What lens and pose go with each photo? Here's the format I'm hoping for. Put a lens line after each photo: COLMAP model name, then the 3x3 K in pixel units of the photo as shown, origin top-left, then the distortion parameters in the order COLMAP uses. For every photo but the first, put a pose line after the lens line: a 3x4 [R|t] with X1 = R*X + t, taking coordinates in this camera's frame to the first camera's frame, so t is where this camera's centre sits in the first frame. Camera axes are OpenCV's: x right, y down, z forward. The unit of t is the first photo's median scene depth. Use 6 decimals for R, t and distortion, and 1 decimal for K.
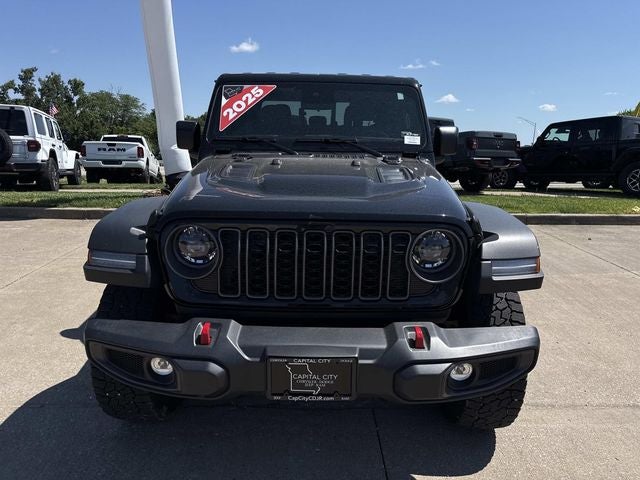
lens RADIAL K [[459.8, 0, 320.0], [0, 459.8, 240.0], [0, 0, 1]] dist [0.061866, -0.083756]
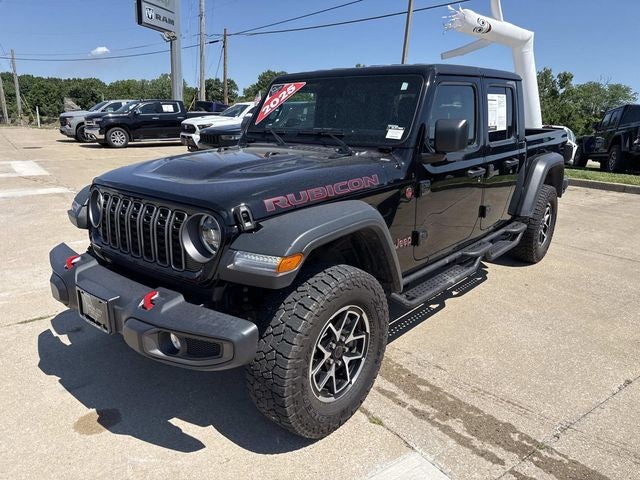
lens RADIAL K [[459.8, 0, 320.0], [0, 459.8, 240.0], [0, 0, 1]] dist [0.061866, -0.083756]
pose [[0.763278, 0.158209, -0.626400, 1.171890], [-0.152539, 0.986273, 0.063230, -0.072787], [0.627804, 0.047288, 0.776933, 0.334837]]
